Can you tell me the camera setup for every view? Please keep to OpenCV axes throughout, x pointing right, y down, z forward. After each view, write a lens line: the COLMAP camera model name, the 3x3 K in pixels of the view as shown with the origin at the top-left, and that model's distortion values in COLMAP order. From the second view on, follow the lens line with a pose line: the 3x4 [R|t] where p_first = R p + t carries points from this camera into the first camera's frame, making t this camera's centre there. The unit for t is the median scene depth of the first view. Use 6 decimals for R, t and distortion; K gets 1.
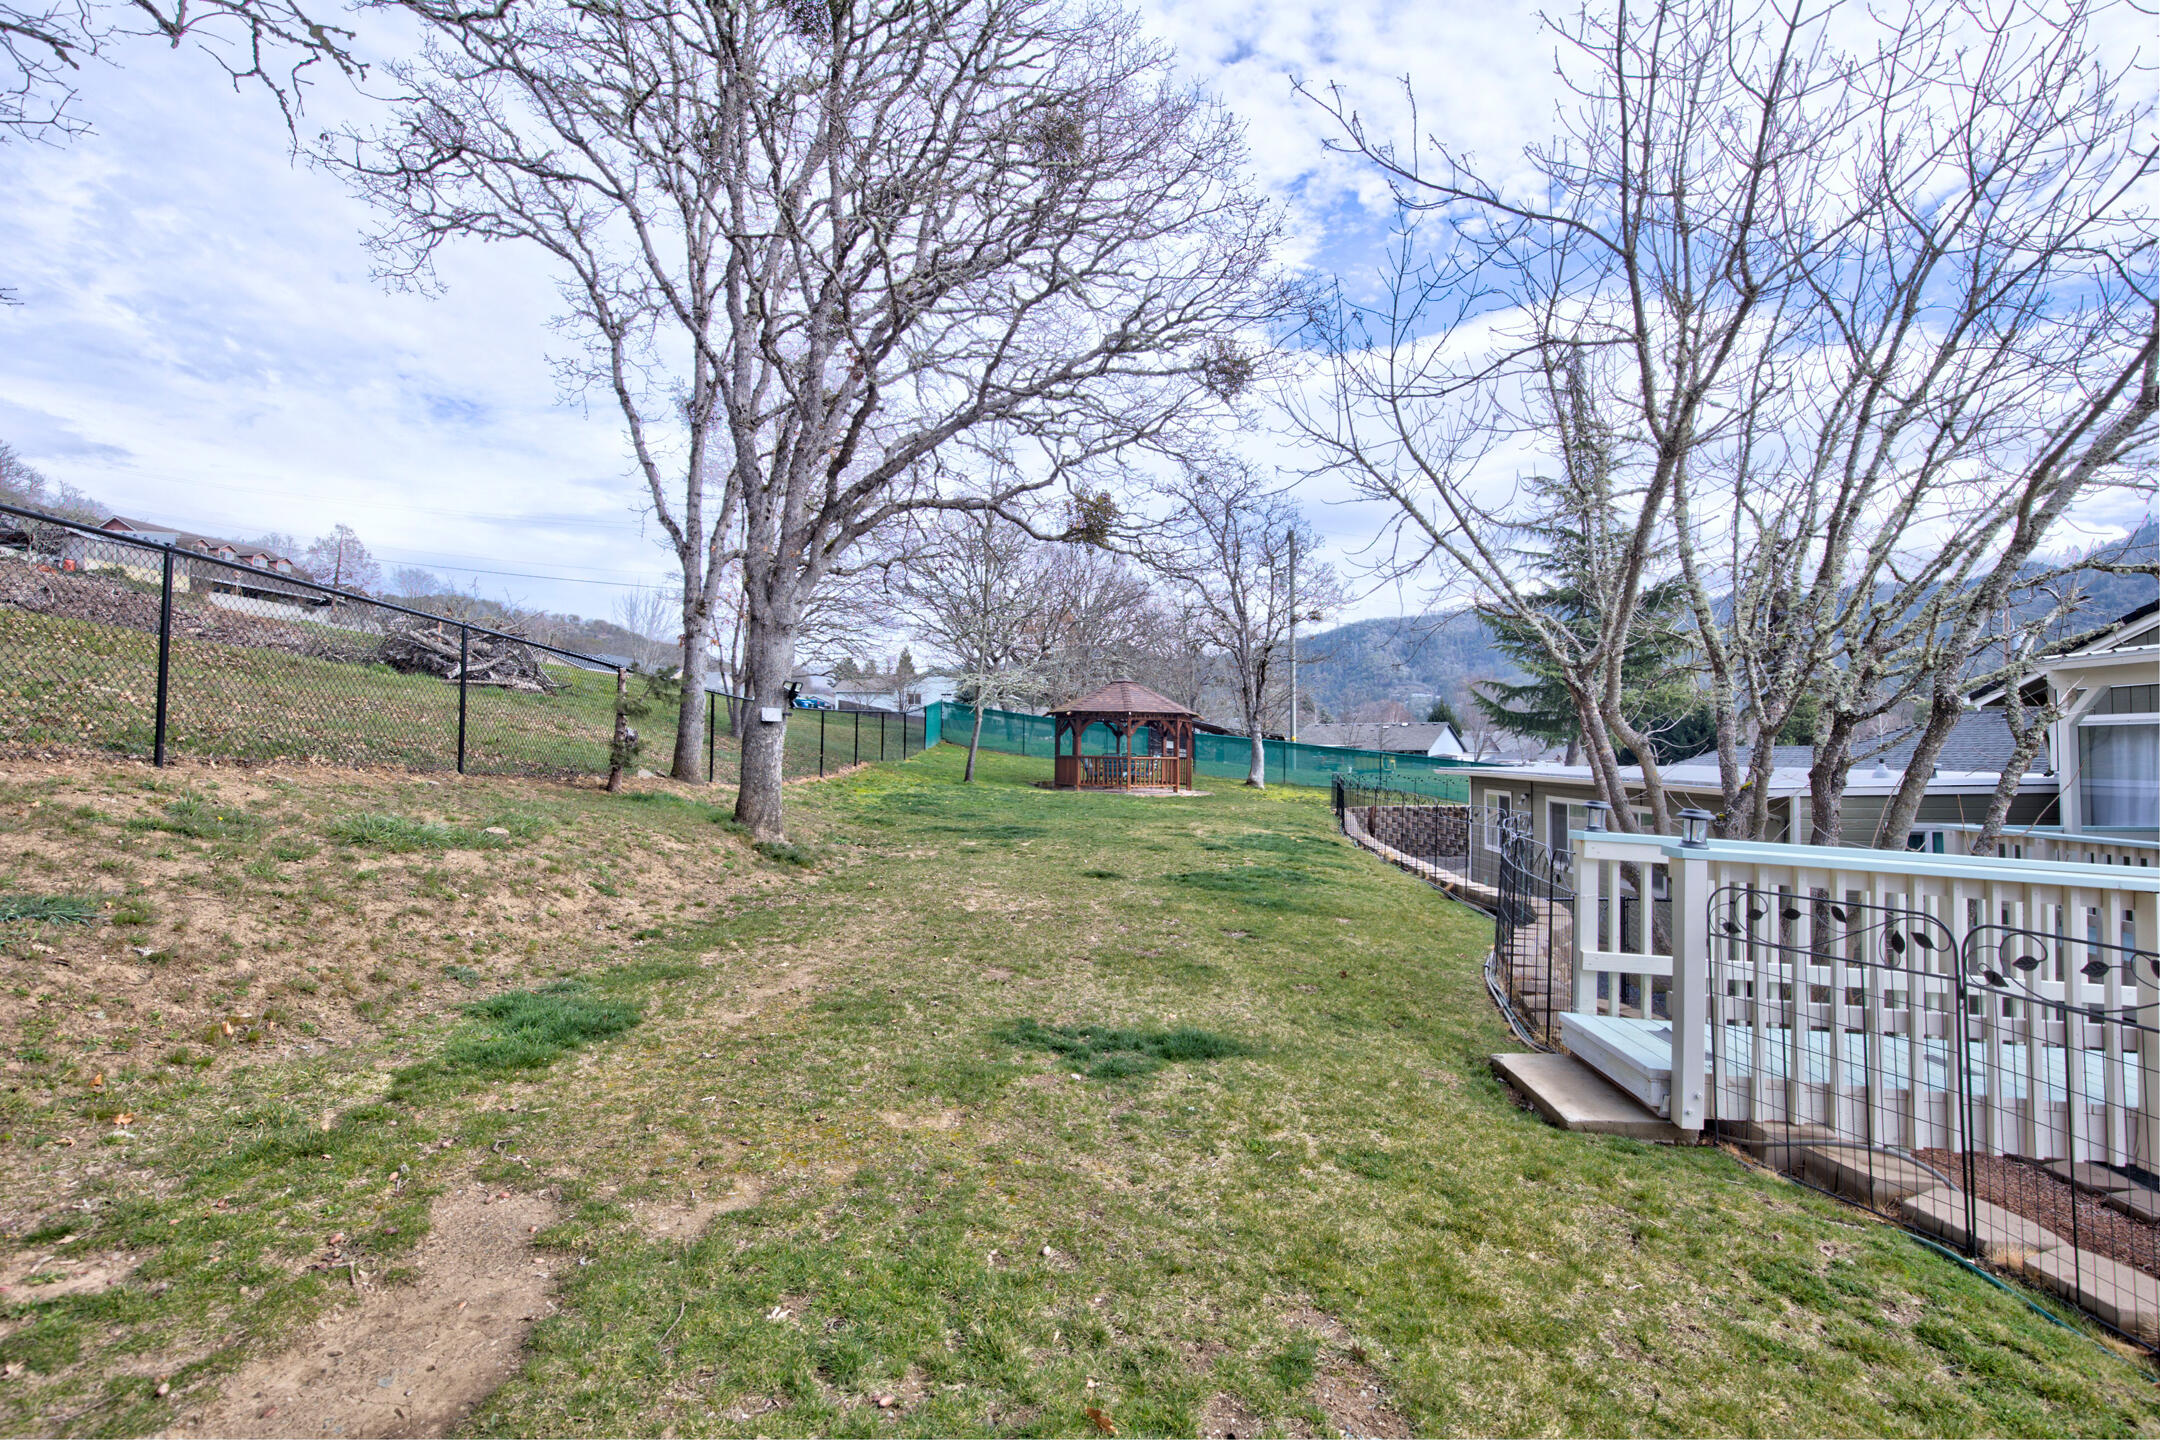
lens RADIAL K [[991.7, 0, 1089.8], [0, 991.7, 696.9], [0, 0, 1]] dist [-0.041191, 0.009708]
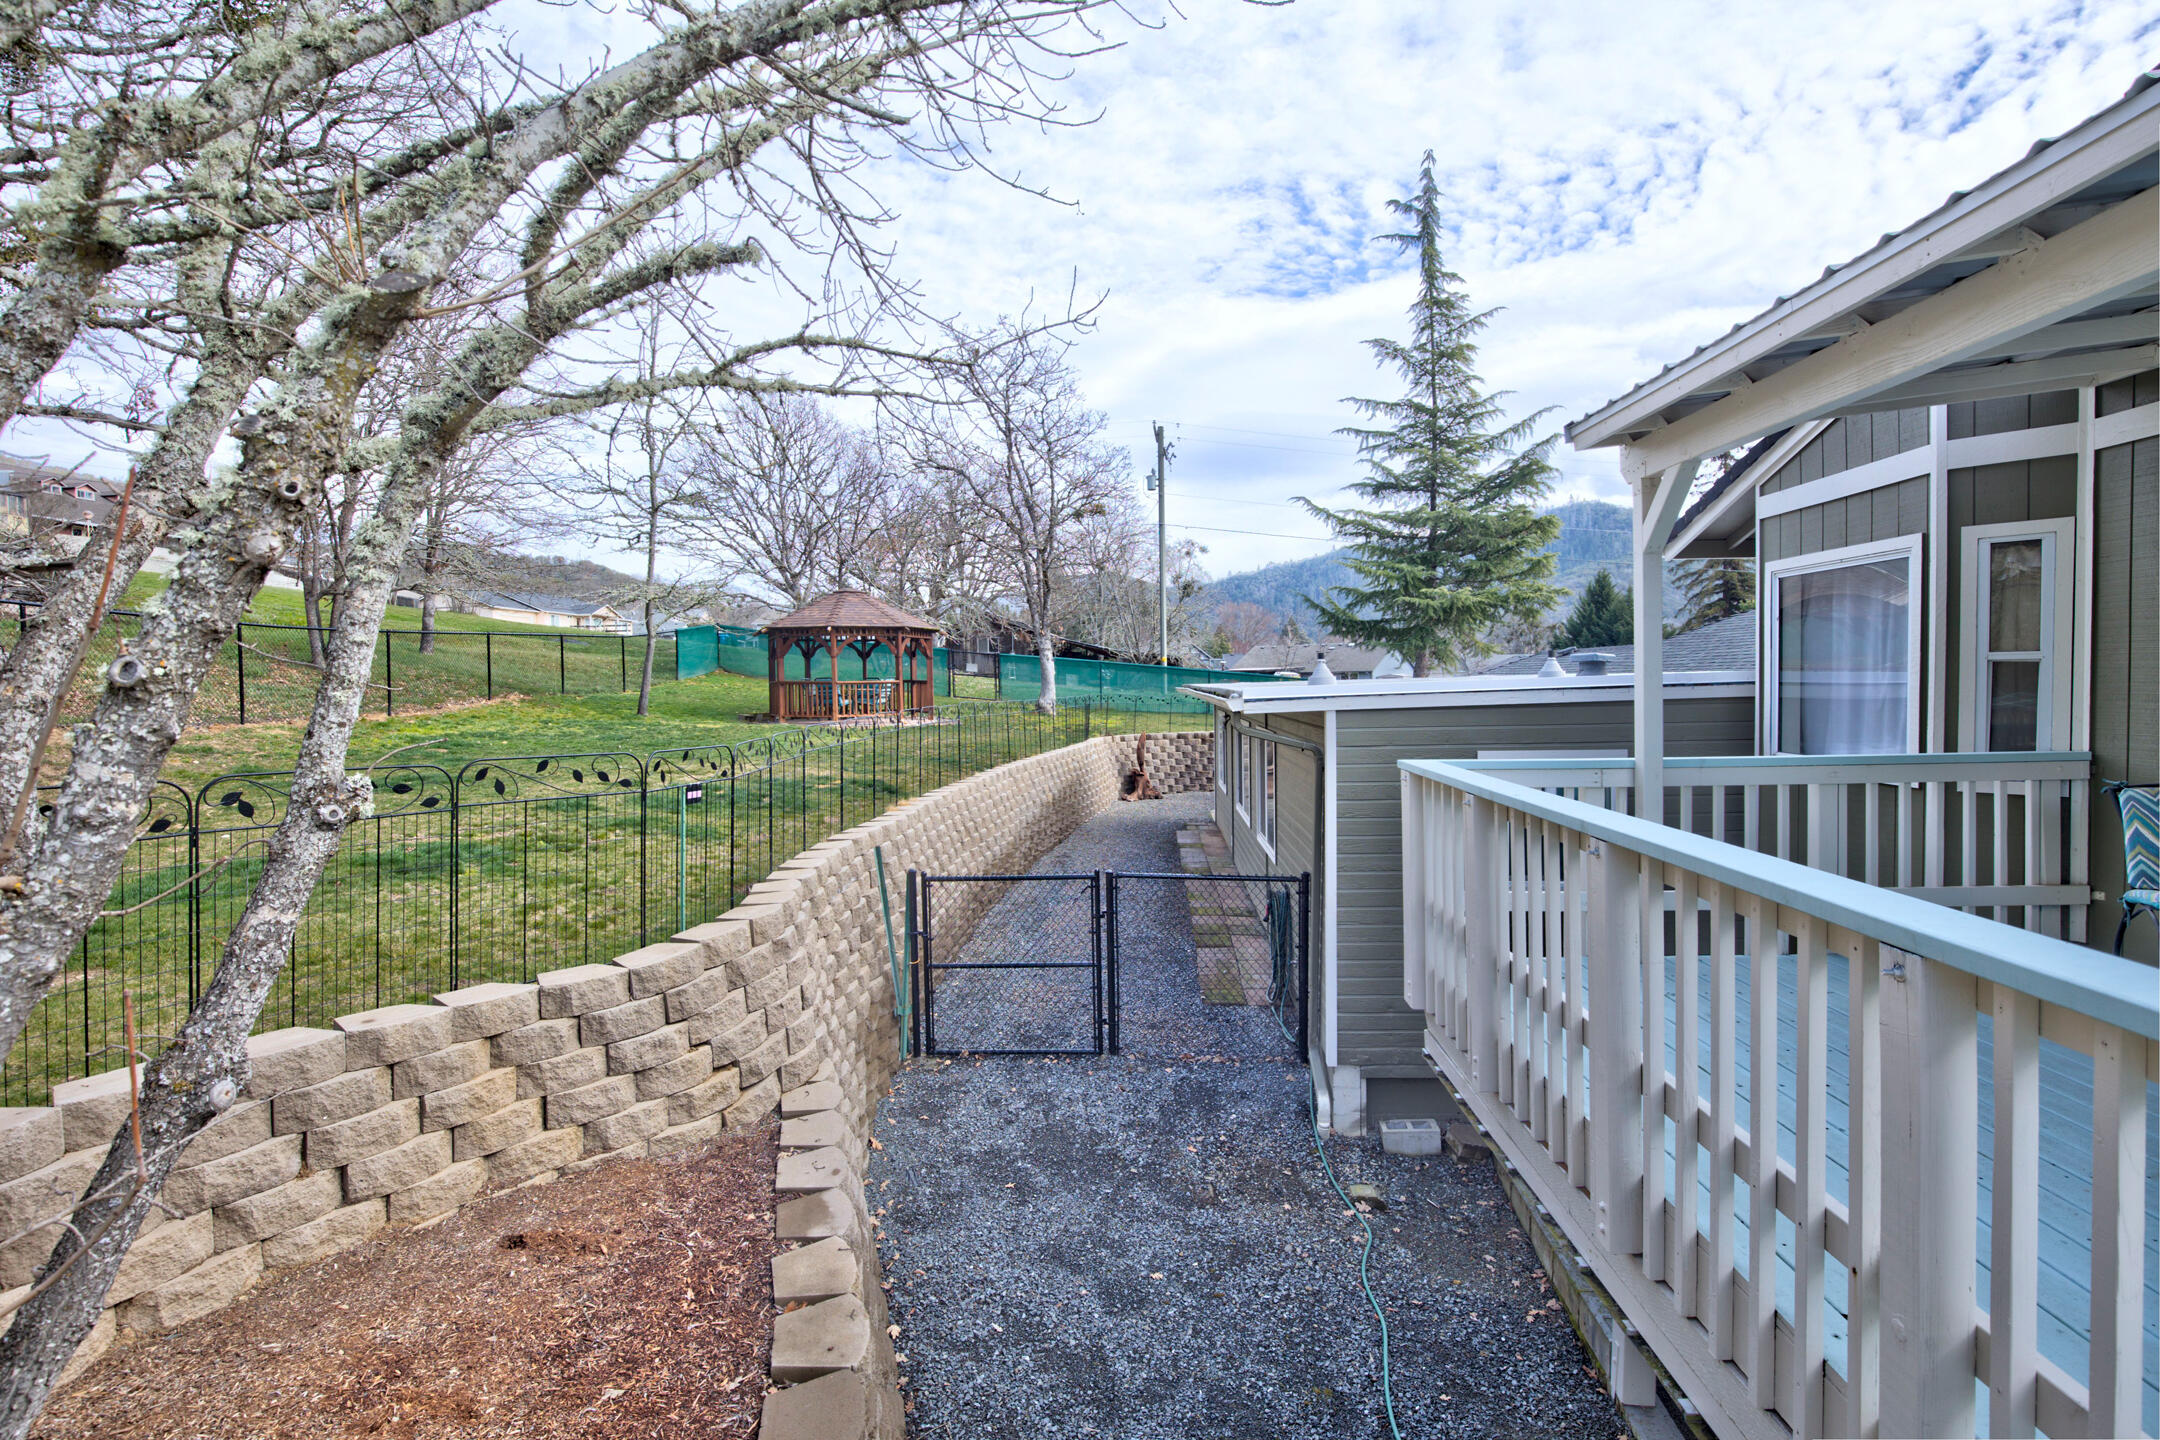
lens RADIAL K [[991.7, 0, 1089.8], [0, 991.7, 696.9], [0, 0, 1]] dist [-0.041191, 0.009708]
pose [[0.999719, -0.023314, 0.004234, 0.253381], [0.022956, 0.997230, 0.070754, 0.020812], [-0.005872, -0.070637, 0.997485, 0.175798]]
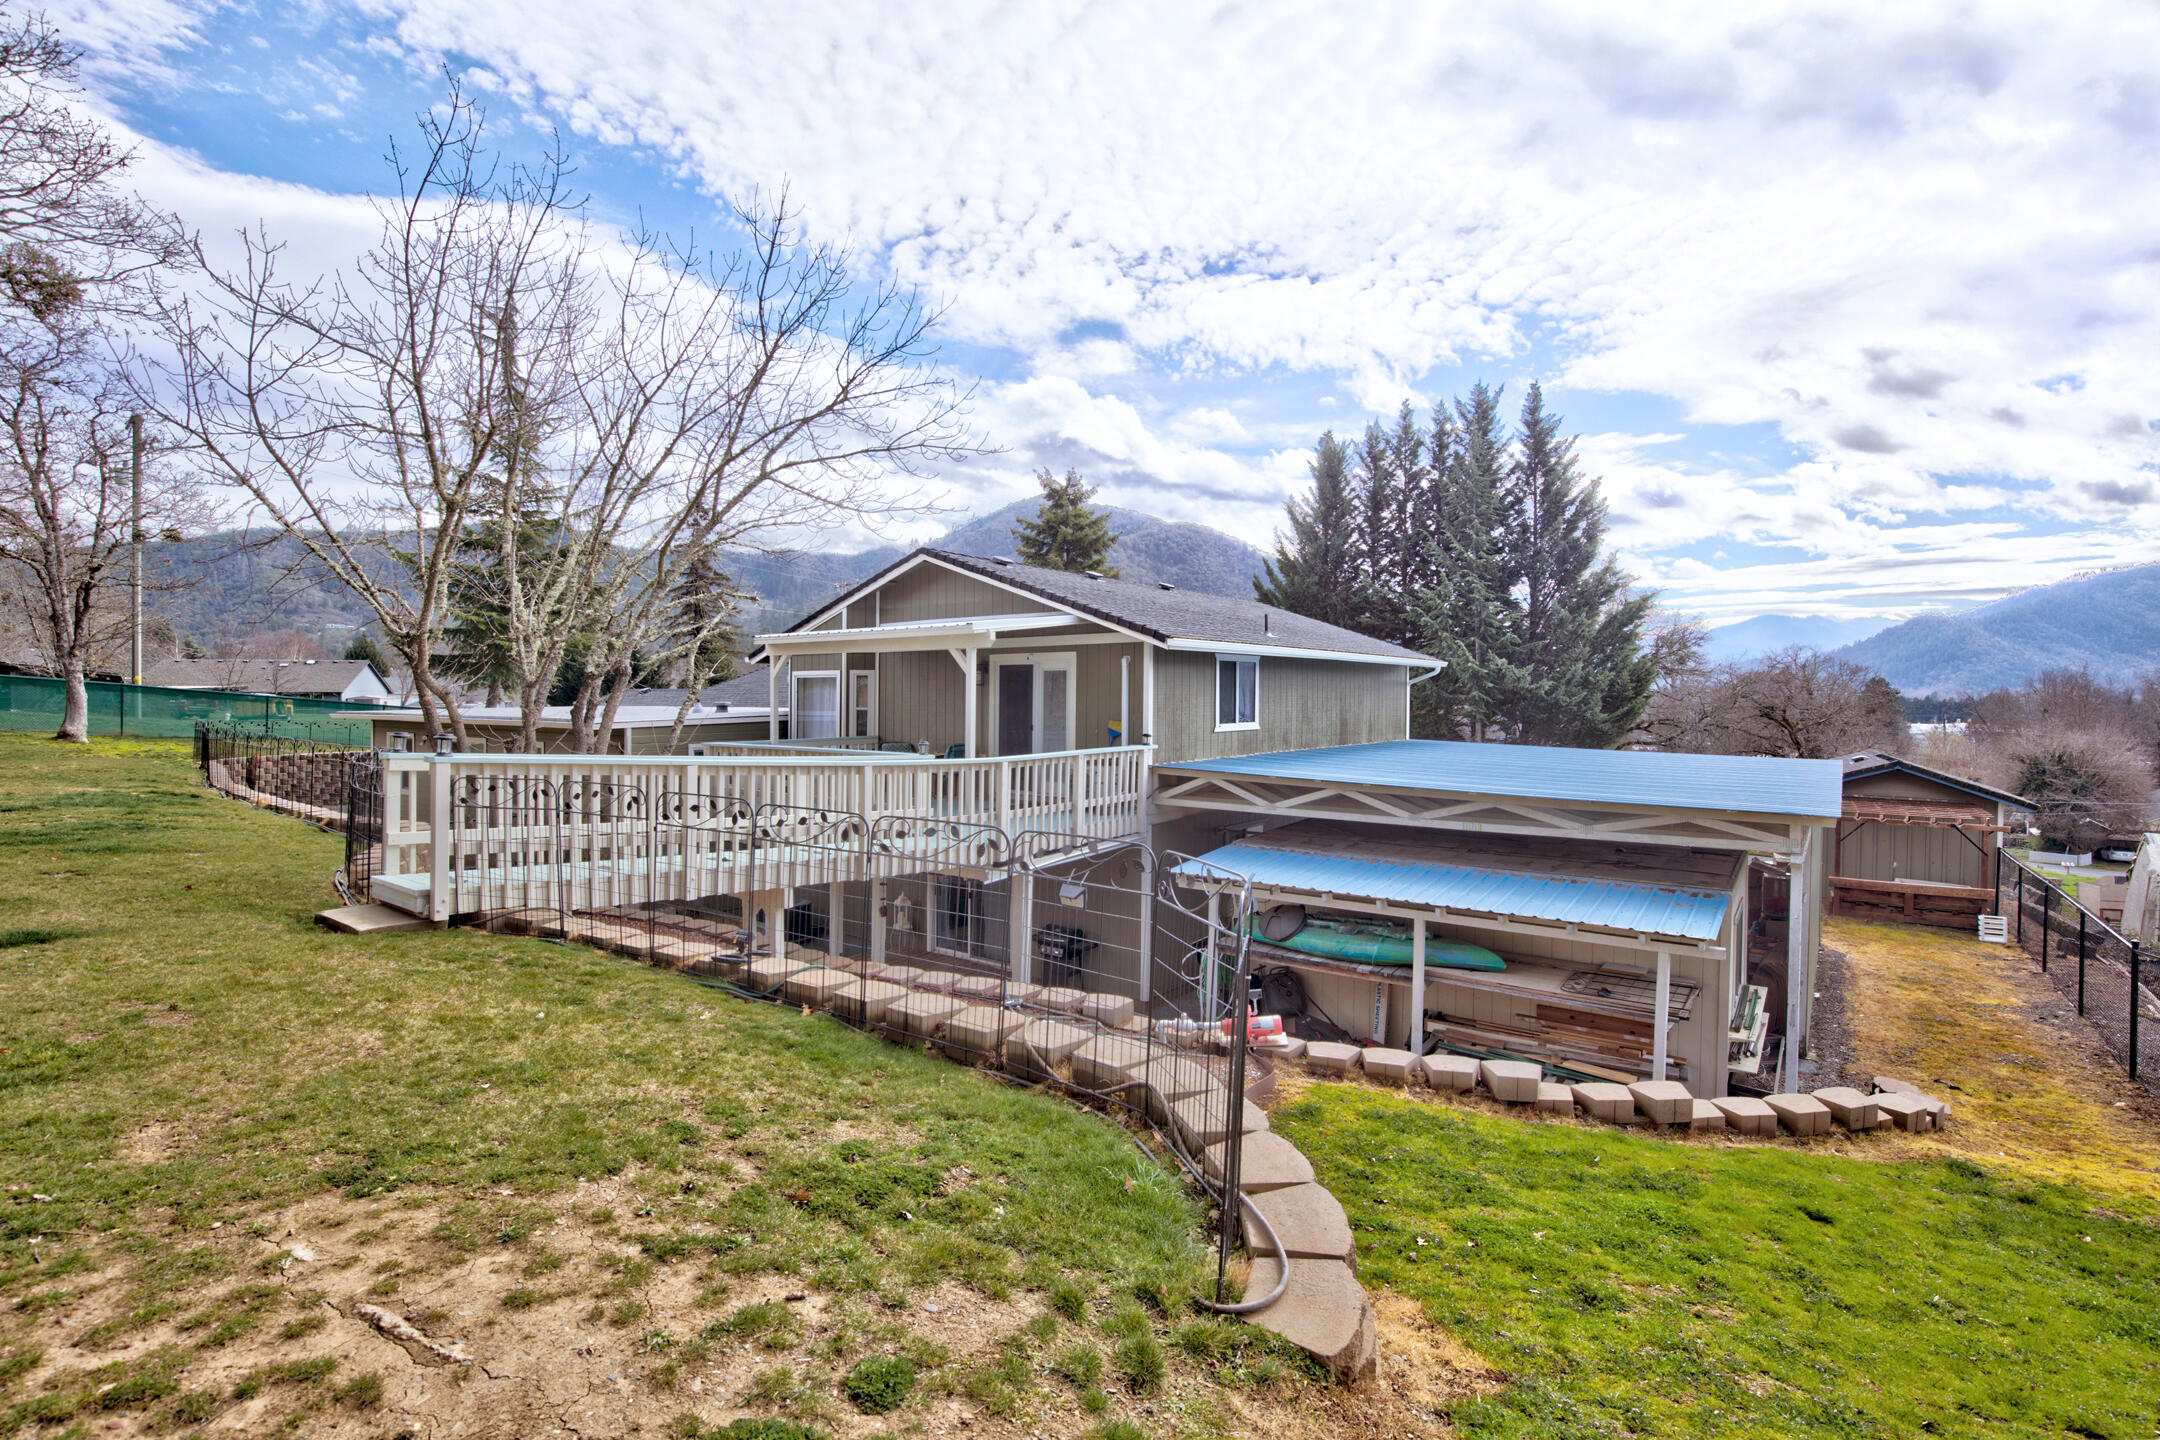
lens RADIAL K [[991.7, 0, 1089.8], [0, 991.7, 696.9], [0, 0, 1]] dist [-0.041191, 0.009708]
pose [[0.554469, -0.009297, 0.832153, -0.023654], [-0.040773, 0.998433, 0.038322, -0.008305], [-0.831205, -0.055178, 0.553221, -0.121802]]
